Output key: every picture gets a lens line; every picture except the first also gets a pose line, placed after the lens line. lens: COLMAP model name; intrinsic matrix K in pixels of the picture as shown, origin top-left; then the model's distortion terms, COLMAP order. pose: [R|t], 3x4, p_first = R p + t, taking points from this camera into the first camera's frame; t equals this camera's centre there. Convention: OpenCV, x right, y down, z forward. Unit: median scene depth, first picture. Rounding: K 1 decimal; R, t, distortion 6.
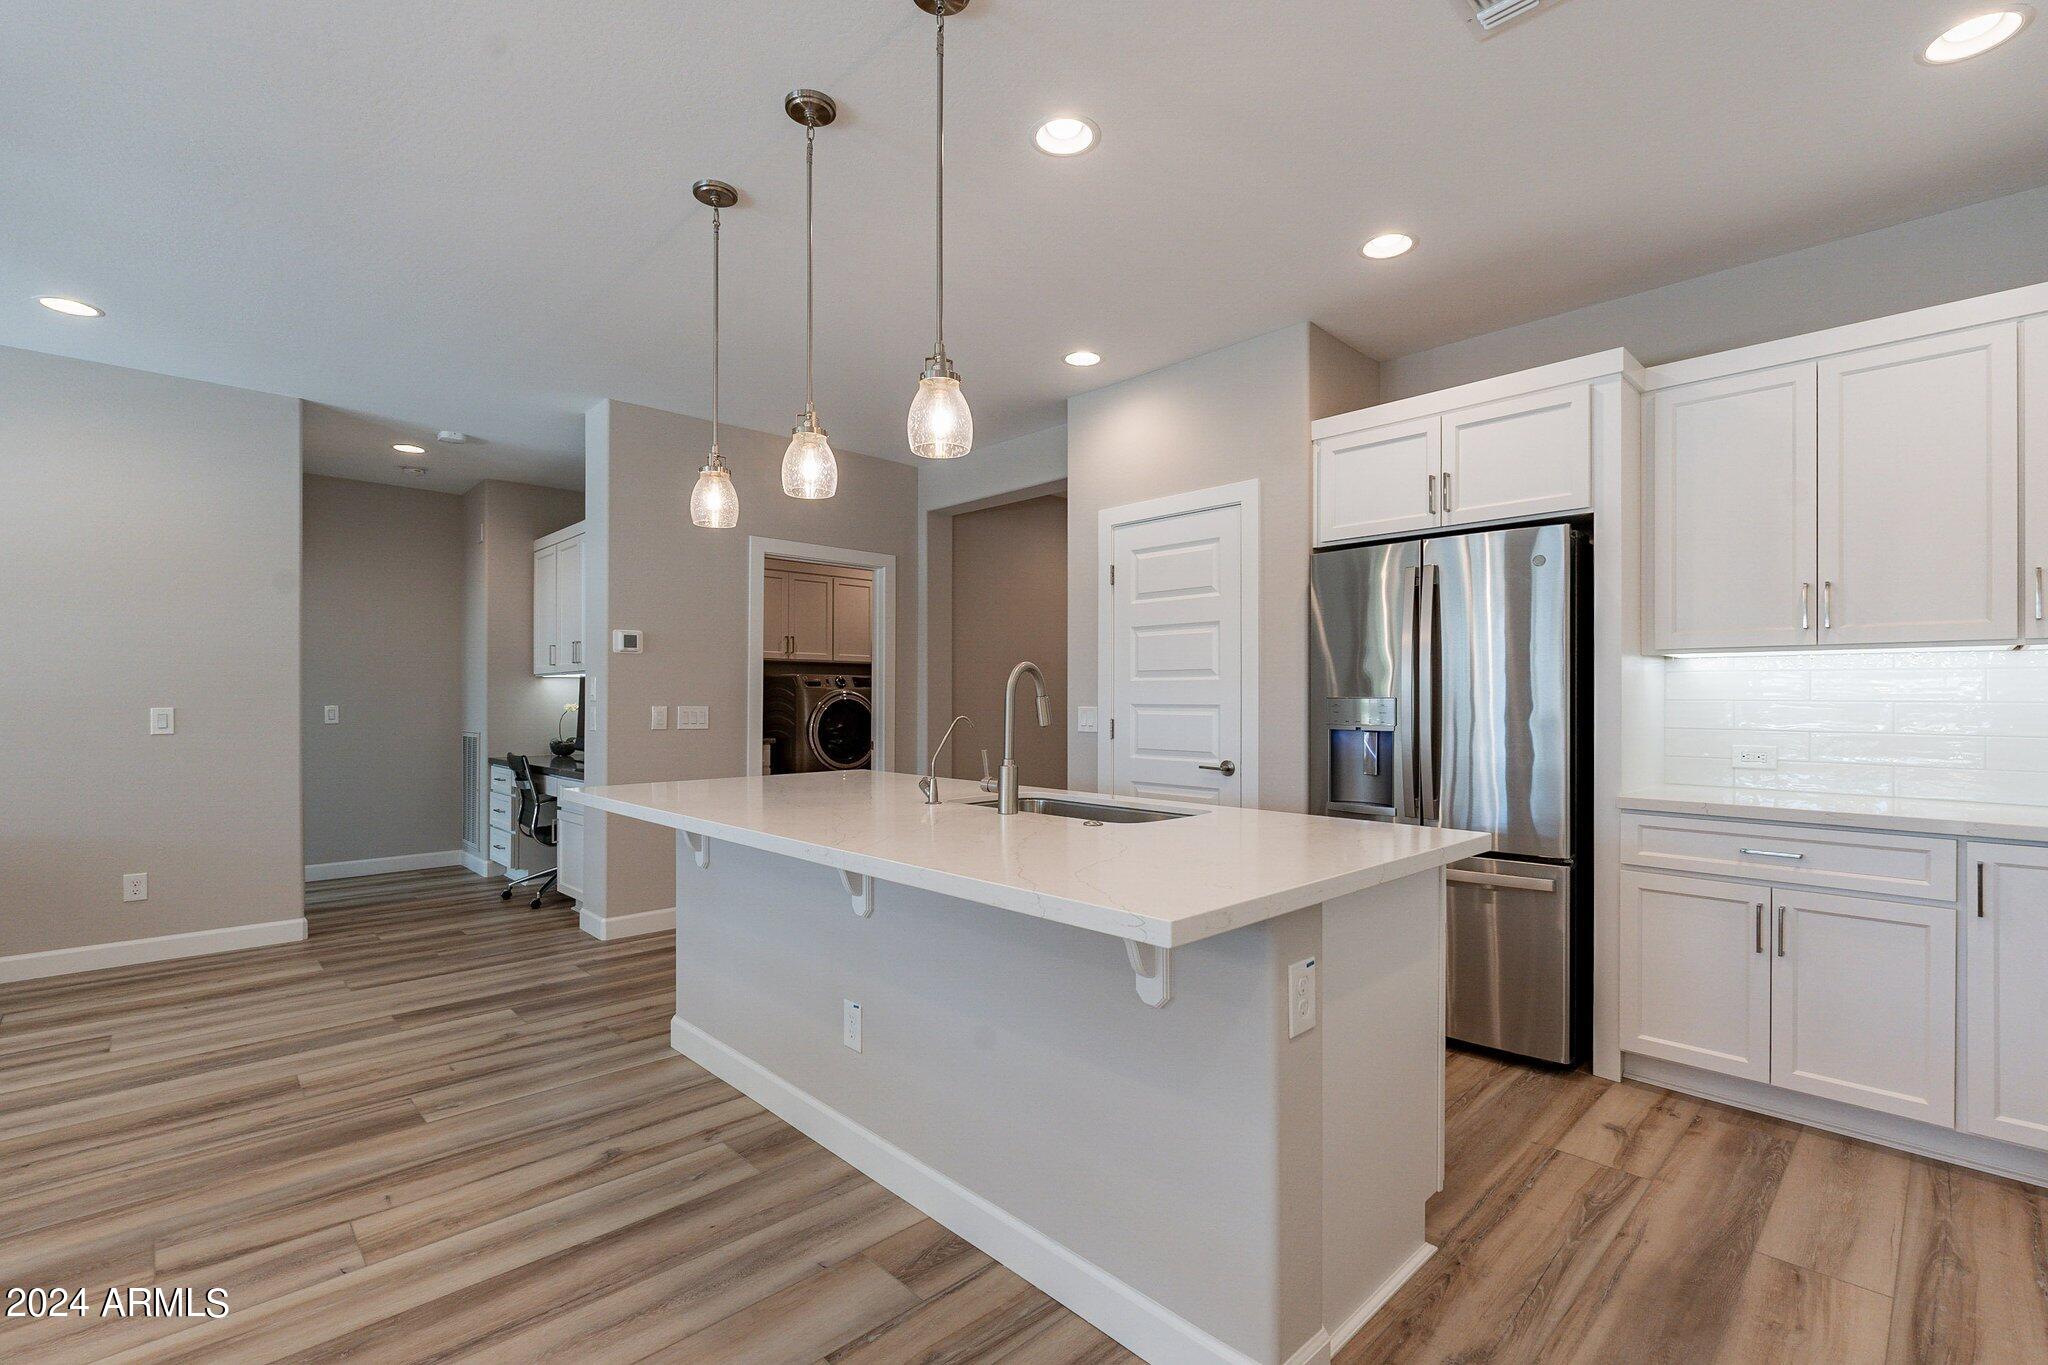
lens RADIAL K [[902.7, 0, 1023.9], [0, 902.7, 704.5], [0, 0, 1]] dist [-0.008029, 0.002079]
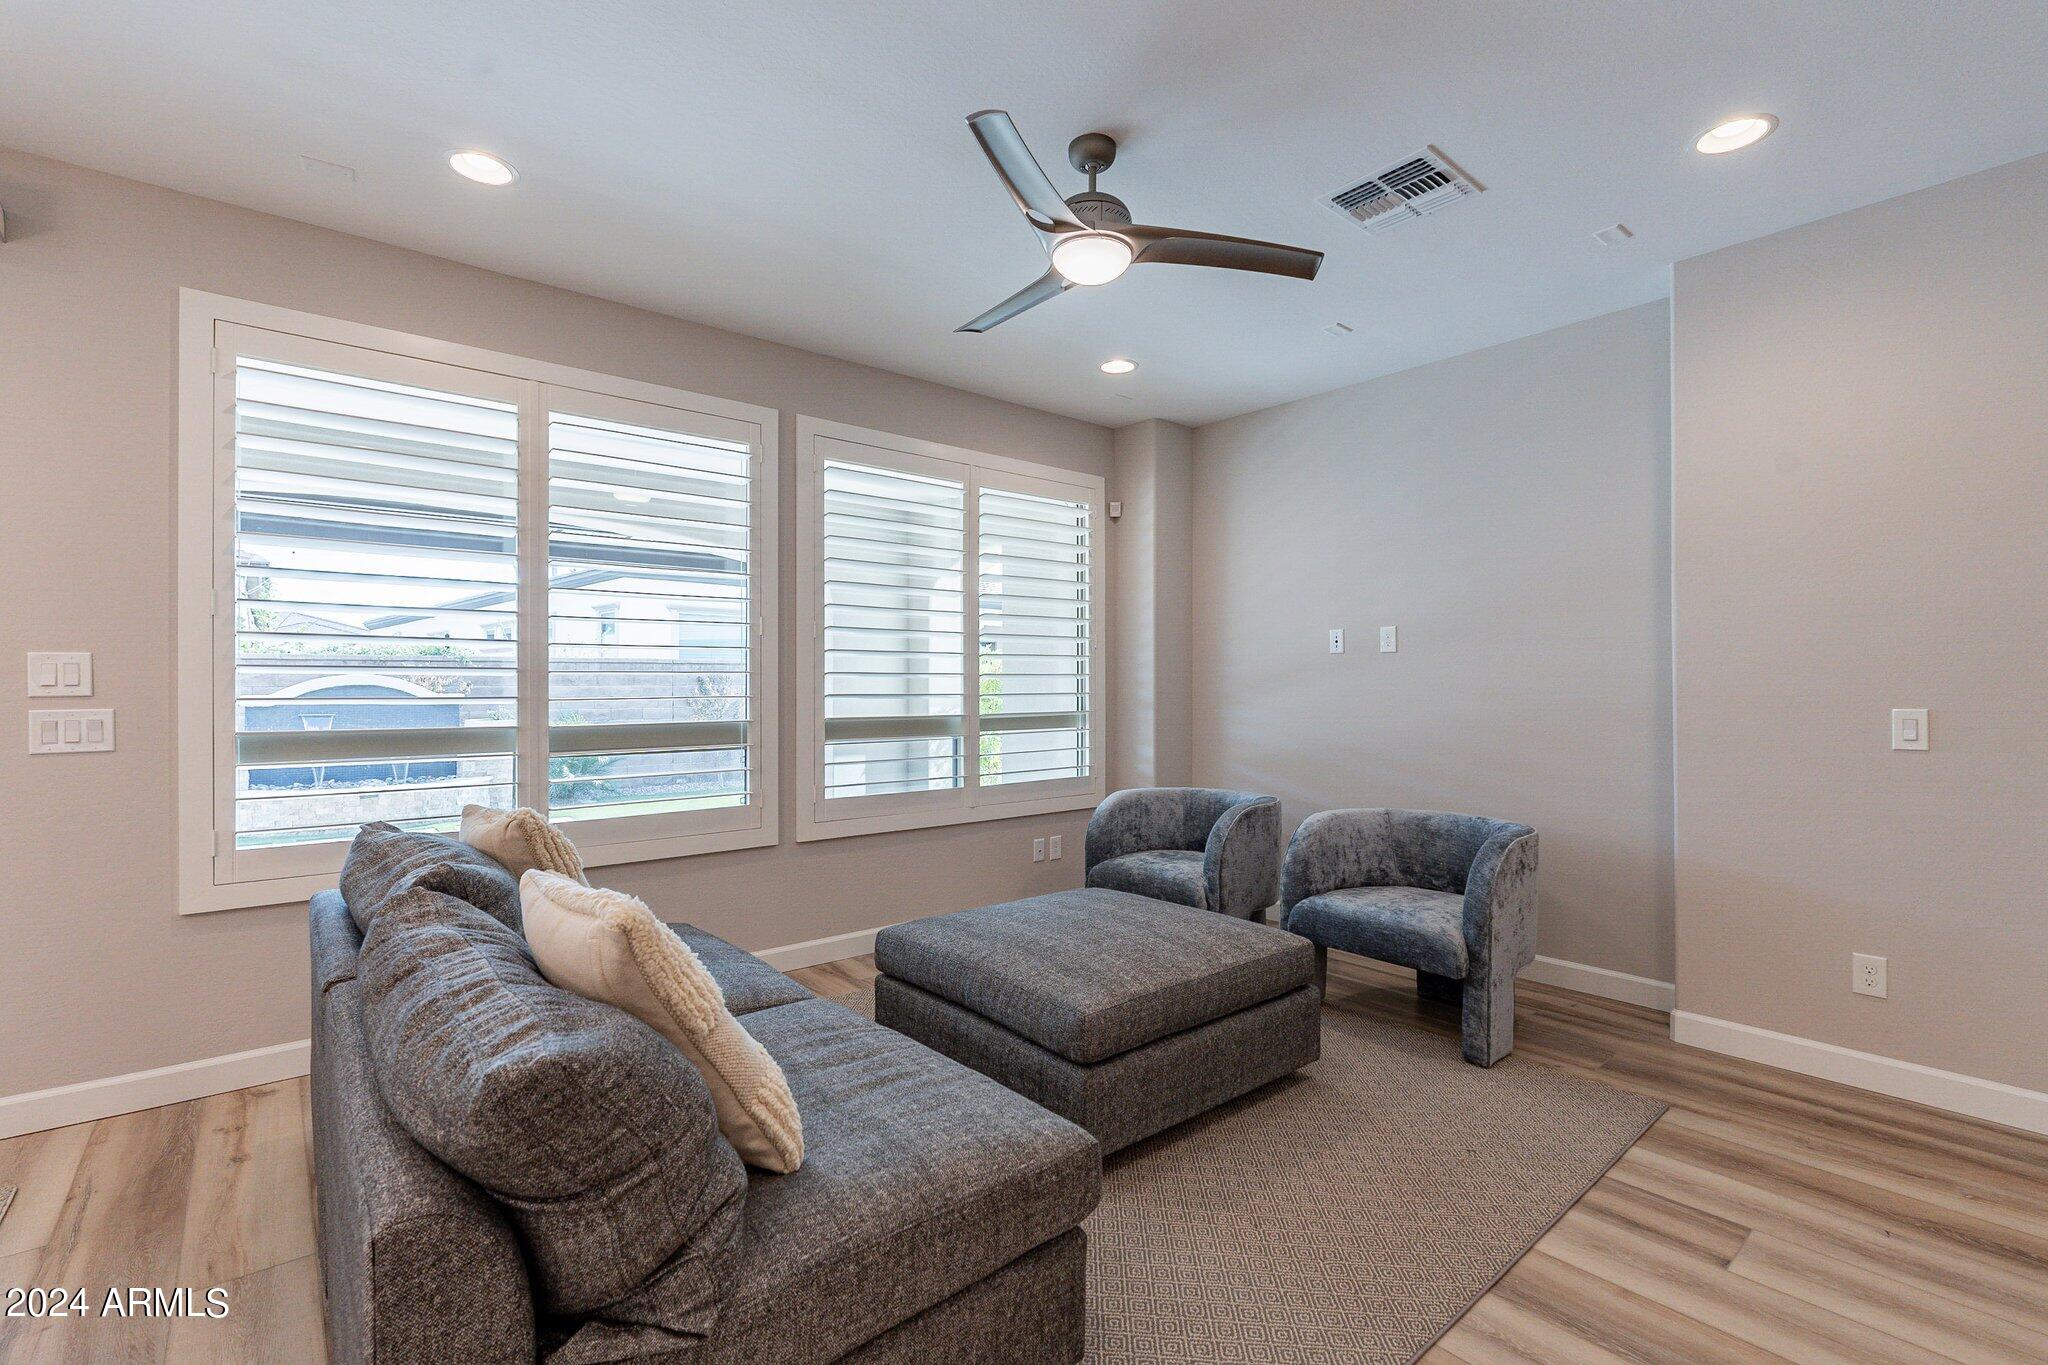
lens RADIAL K [[902.7, 0, 1031.0], [0, 902.7, 686.1], [0, 0, 1]] dist [-0.008029, 0.002079]
pose [[-0.071063, -0.002758, -0.997468, -0.368908], [-0.006439, 0.999977, -0.002306, -0.009611], [0.997451, 0.006259, -0.071079, 0.563508]]
